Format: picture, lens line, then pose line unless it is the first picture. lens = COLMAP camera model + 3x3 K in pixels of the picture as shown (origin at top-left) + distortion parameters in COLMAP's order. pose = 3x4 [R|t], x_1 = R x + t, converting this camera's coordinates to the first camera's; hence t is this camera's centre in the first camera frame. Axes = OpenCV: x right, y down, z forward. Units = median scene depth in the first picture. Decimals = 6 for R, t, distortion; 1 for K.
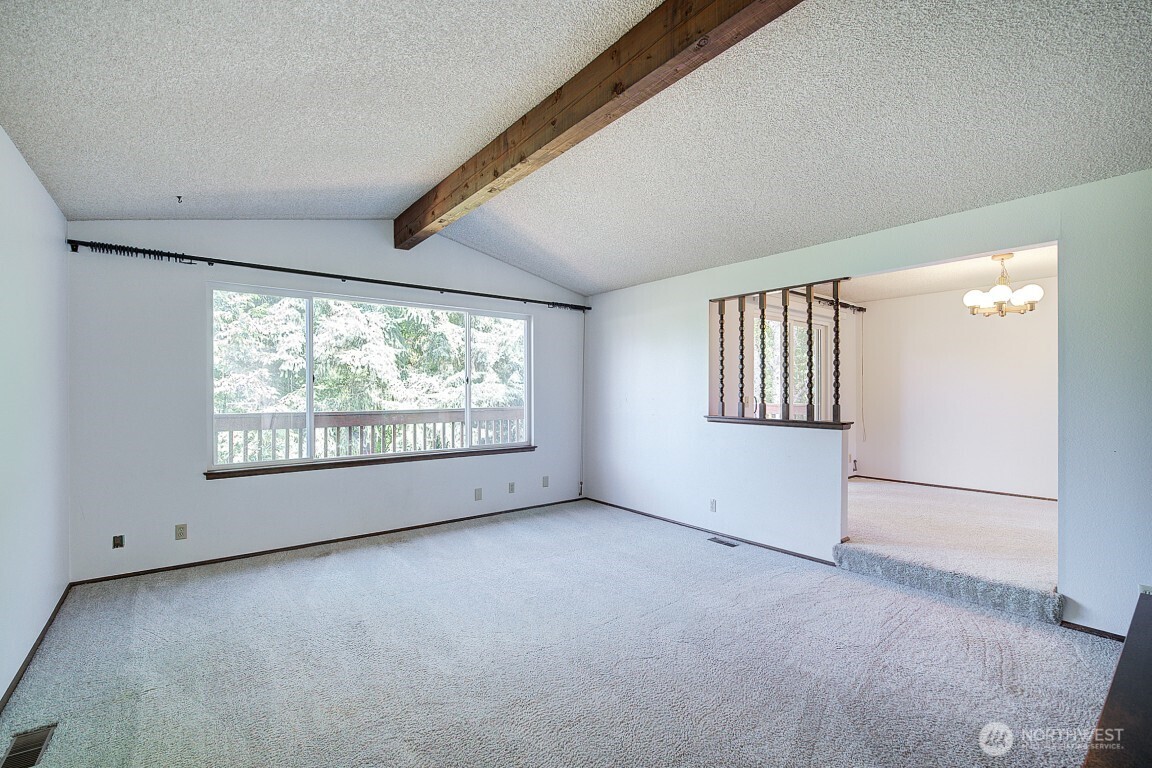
lens RADIAL K [[504.1, 0, 576.0], [0, 504.1, 384.0], [0, 0, 1]] dist [-0.014406, 0.000935]
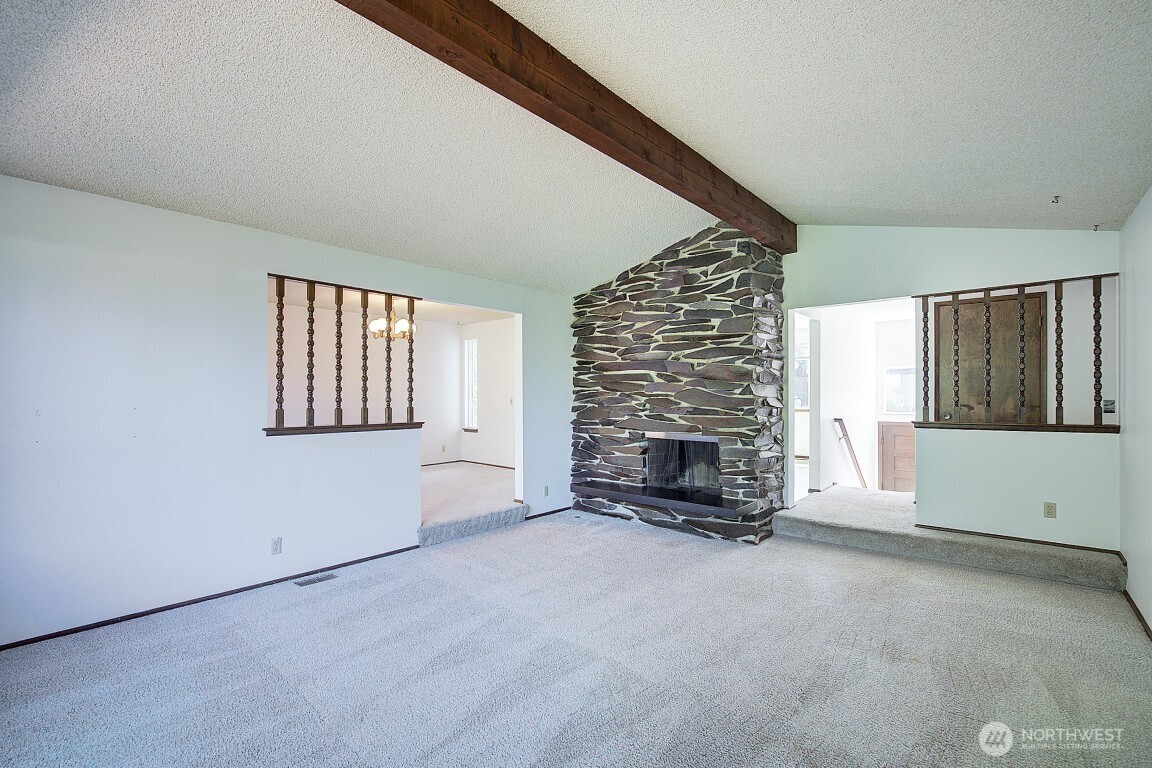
lens RADIAL K [[504.1, 0, 576.0], [0, 504.1, 384.0], [0, 0, 1]] dist [-0.014406, 0.000935]
pose [[-0.180820, 0.020030, 0.983312, -0.606138], [-0.015947, 0.999601, -0.023294, 0.008854], [-0.983387, -0.019893, -0.180429, 0.759035]]
